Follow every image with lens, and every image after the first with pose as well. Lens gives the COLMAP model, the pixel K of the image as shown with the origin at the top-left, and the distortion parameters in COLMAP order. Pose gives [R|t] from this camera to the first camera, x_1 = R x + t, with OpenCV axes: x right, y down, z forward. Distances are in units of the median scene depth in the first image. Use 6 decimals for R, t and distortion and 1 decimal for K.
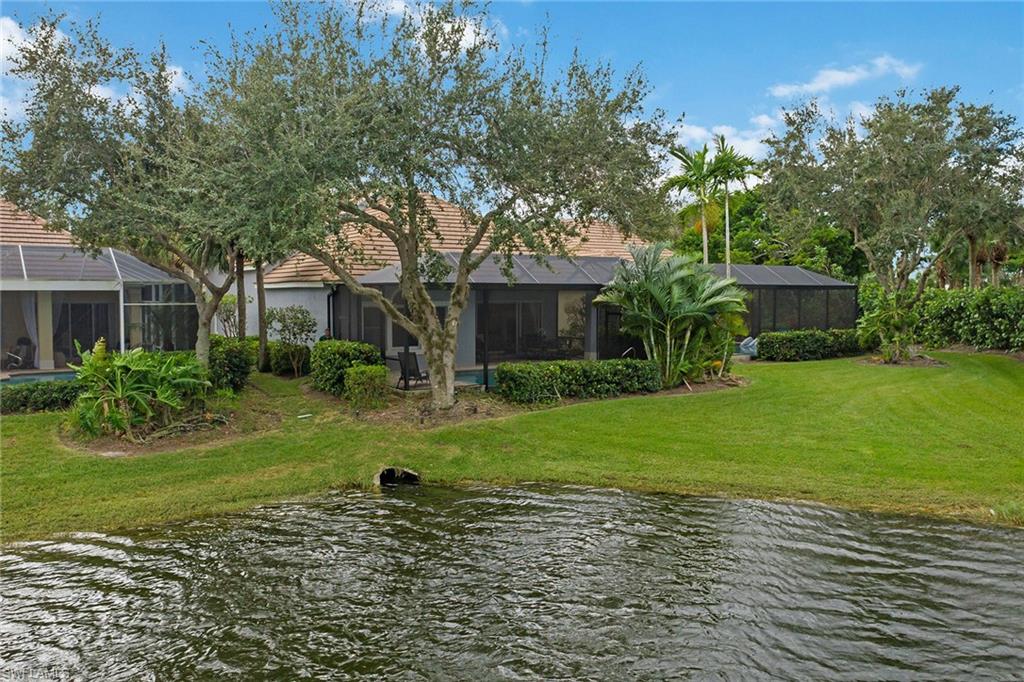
lens RADIAL K [[835.3, 0, 512.0], [0, 835.3, 341.0], [0, 0, 1]] dist [-0.001304, 0.011647]
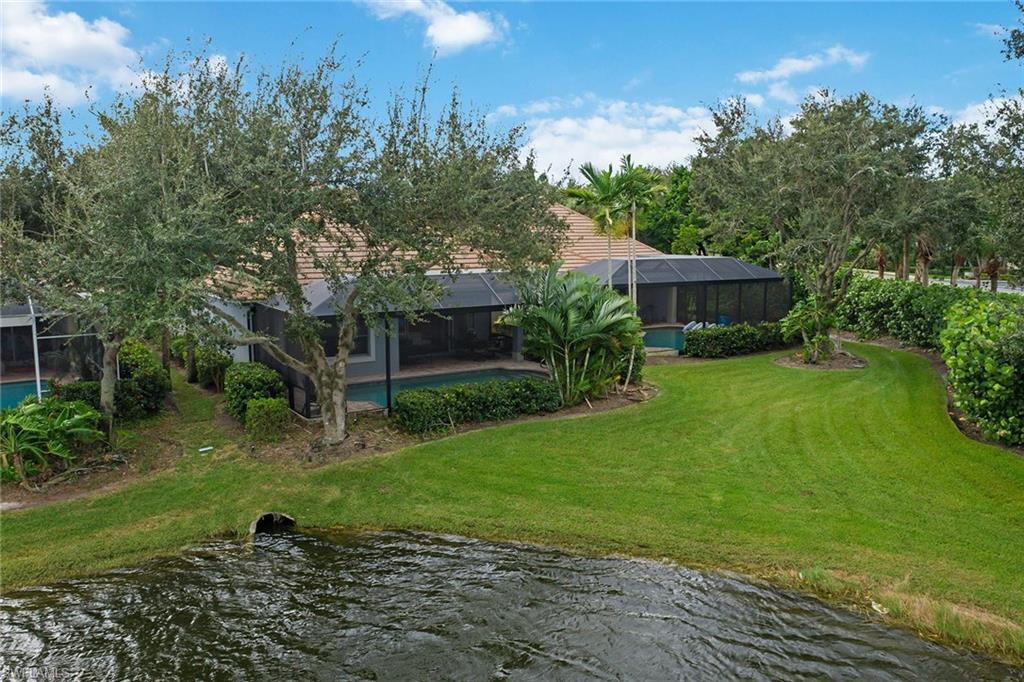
lens RADIAL K [[835.3, 0, 512.0], [0, 835.3, 341.0], [0, 0, 1]] dist [-0.001304, 0.011647]
pose [[0.999816, -0.003260, -0.018914, 0.161419], [0.004942, 0.995964, 0.089617, -0.140525], [0.018545, -0.089694, 0.995797, -0.036897]]
